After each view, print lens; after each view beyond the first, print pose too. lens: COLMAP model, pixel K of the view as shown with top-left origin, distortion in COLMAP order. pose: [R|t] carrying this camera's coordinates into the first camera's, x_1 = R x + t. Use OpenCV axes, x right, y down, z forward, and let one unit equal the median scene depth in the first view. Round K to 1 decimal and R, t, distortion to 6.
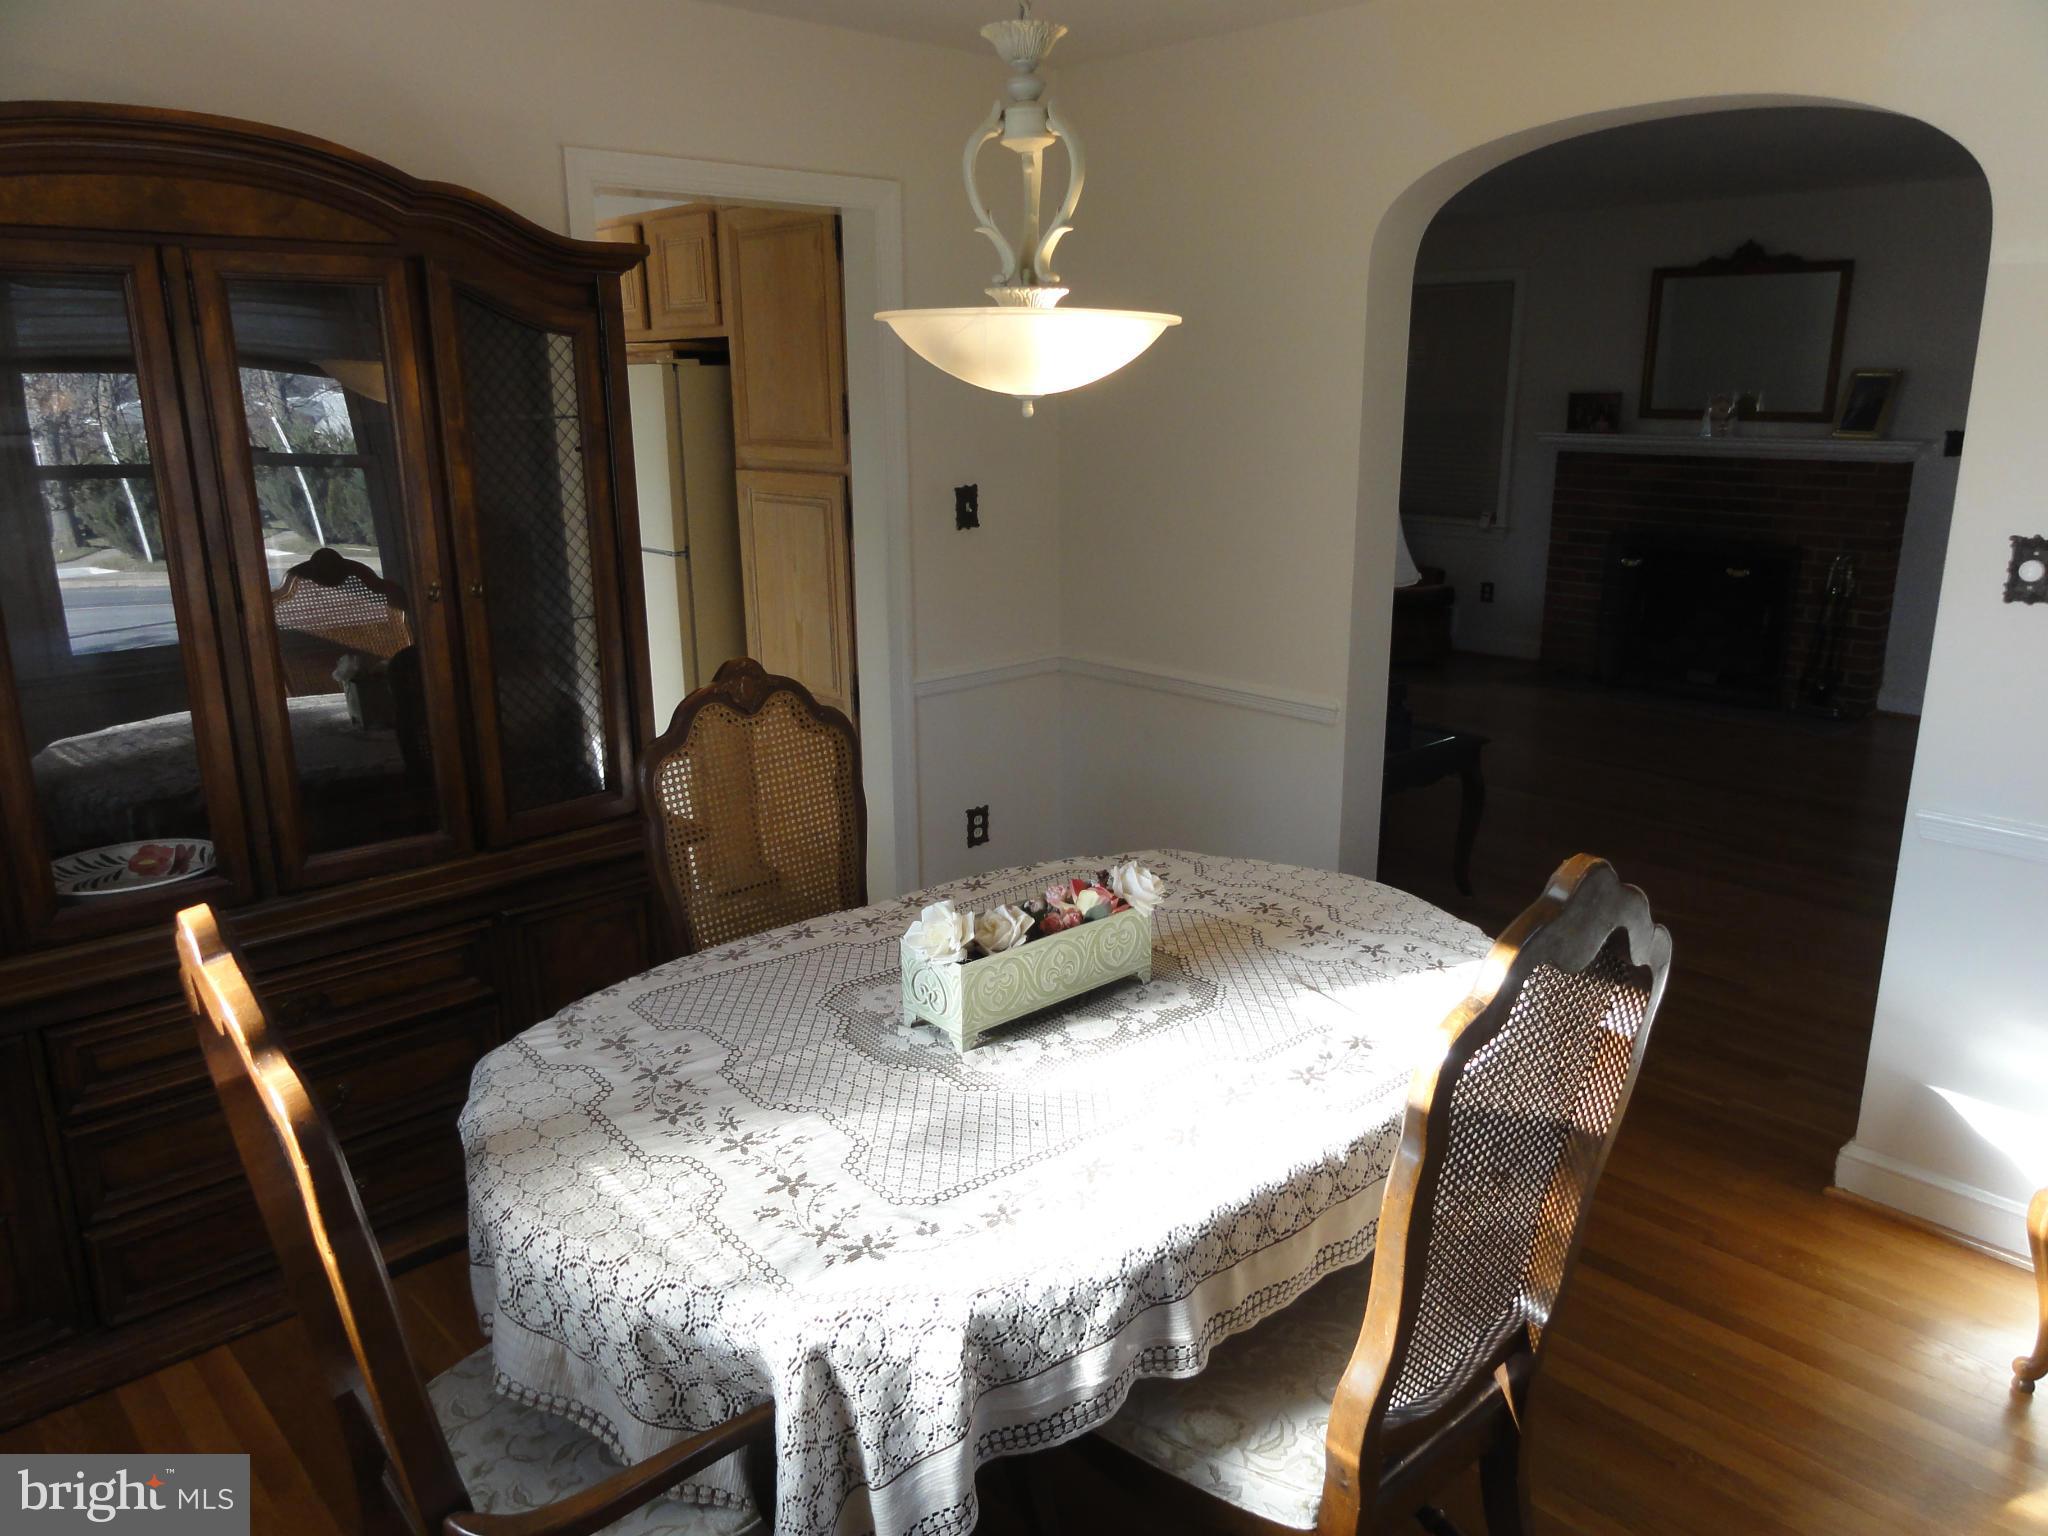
lens RADIAL K [[1455.0, 0, 1020.0], [0, 1455.0, 767.4], [0, 0, 1]] dist [-0.006720, 0.002614]
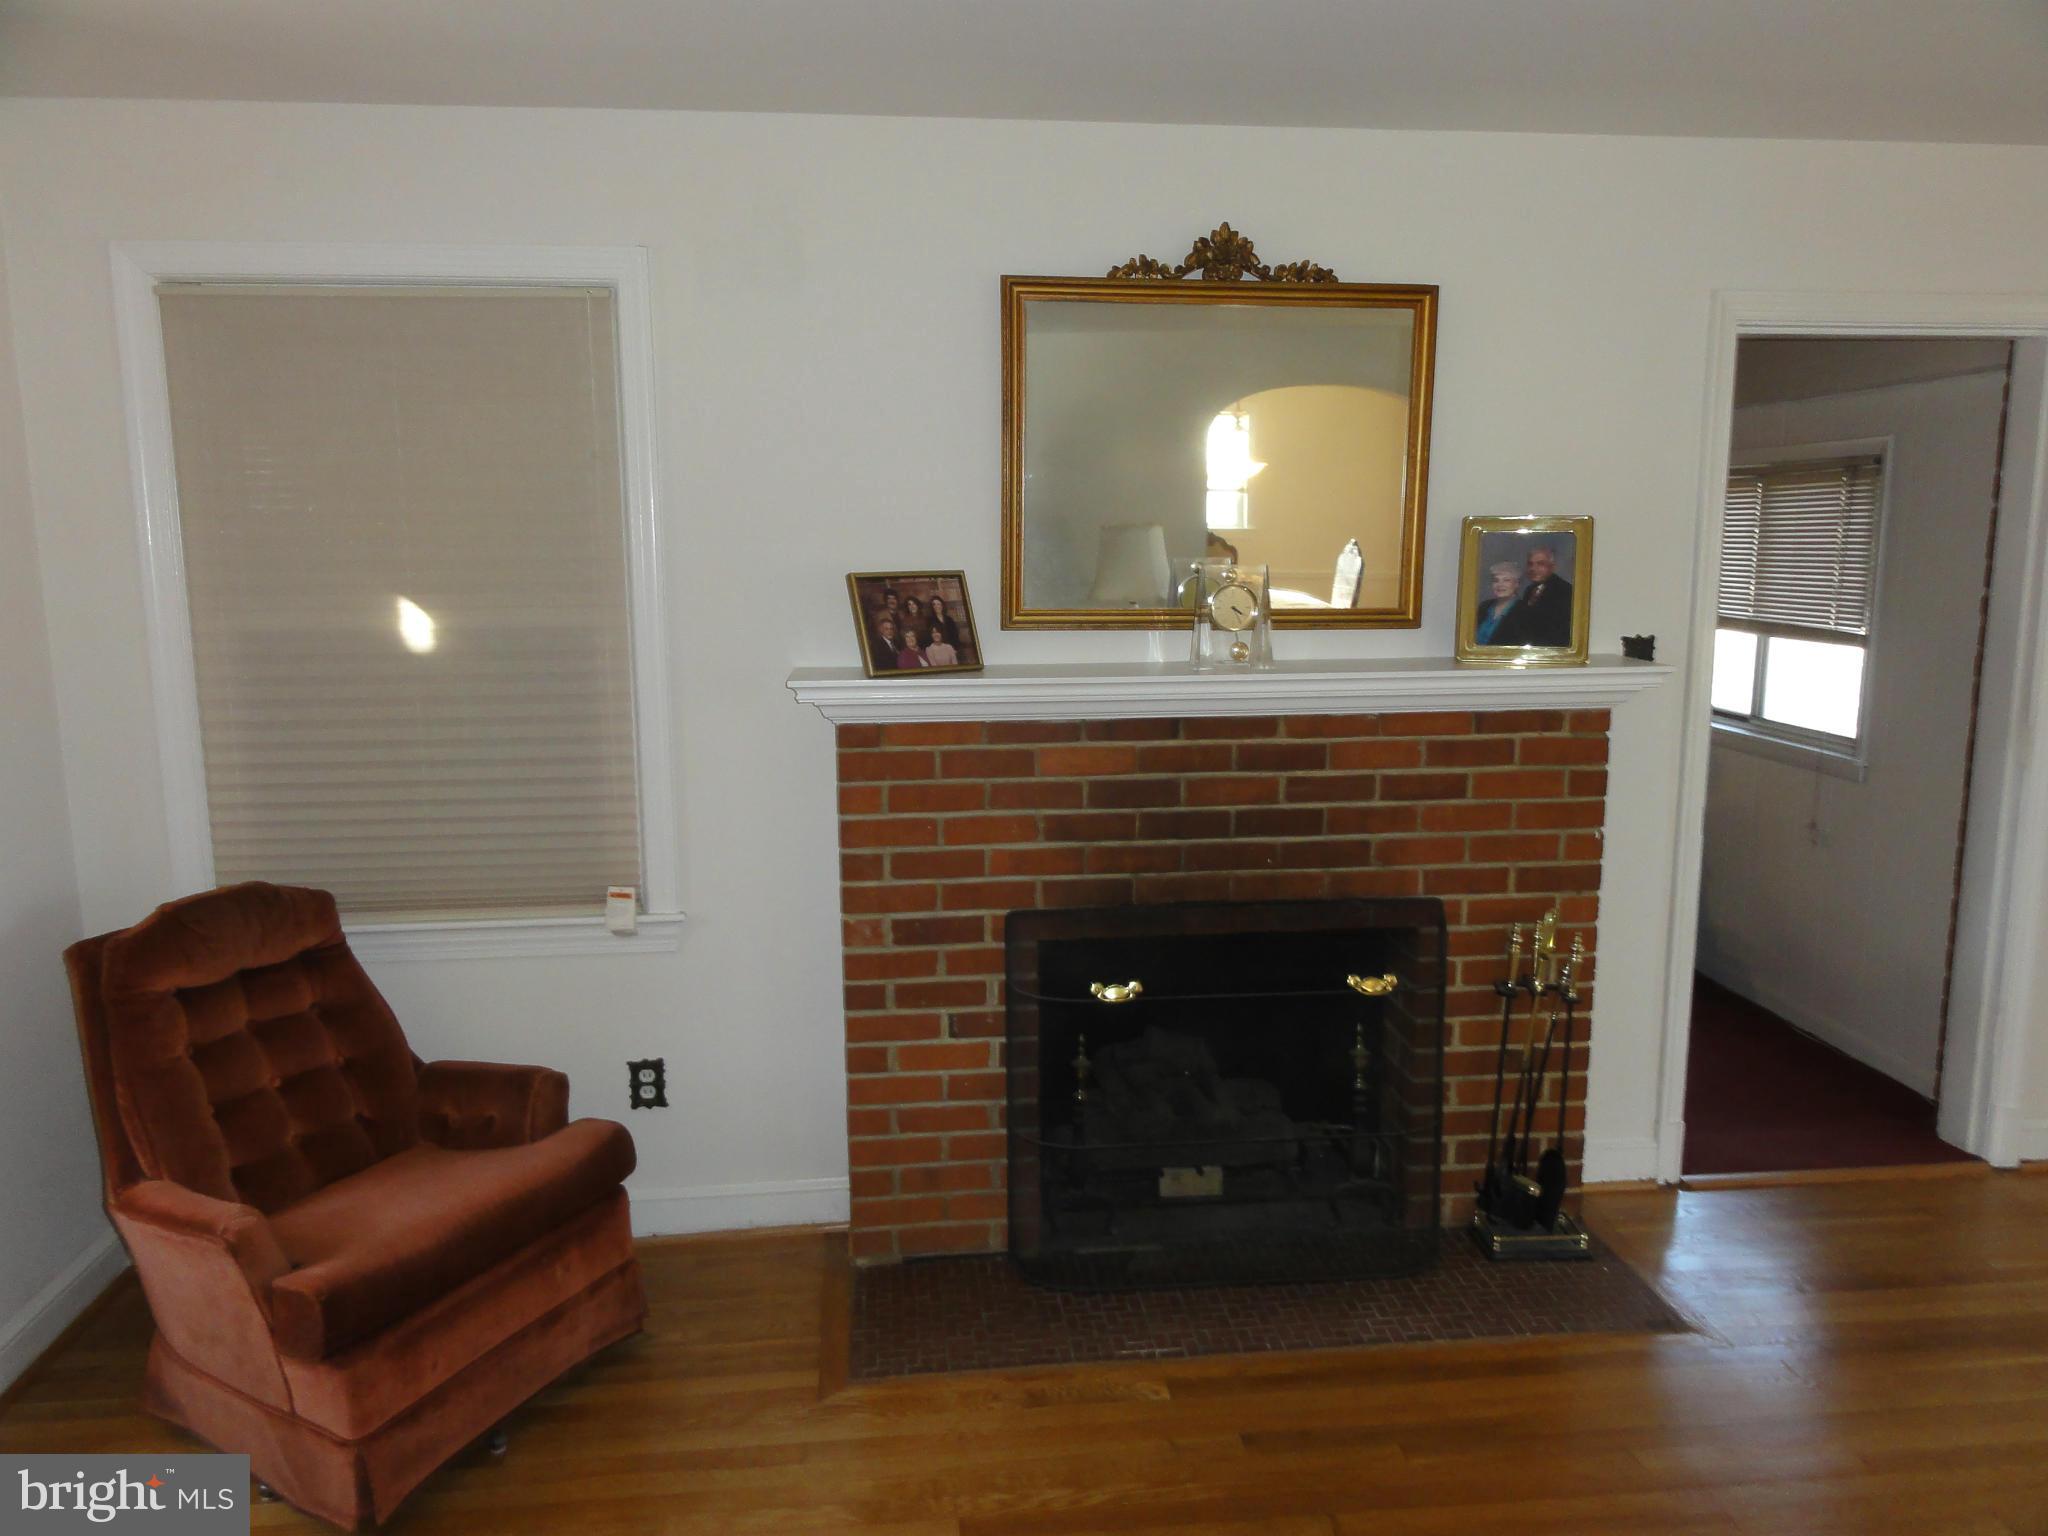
lens RADIAL K [[1455.0, 0, 1019.4], [0, 1455.0, 757.1], [0, 0, 1]] dist [-0.006720, 0.002614]
pose [[0.599695, -0.124566, 0.790474, 0.098803], [0.211090, 0.977447, -0.006114, -0.206617], [-0.771885, 0.170528, 0.612465, 0.764987]]
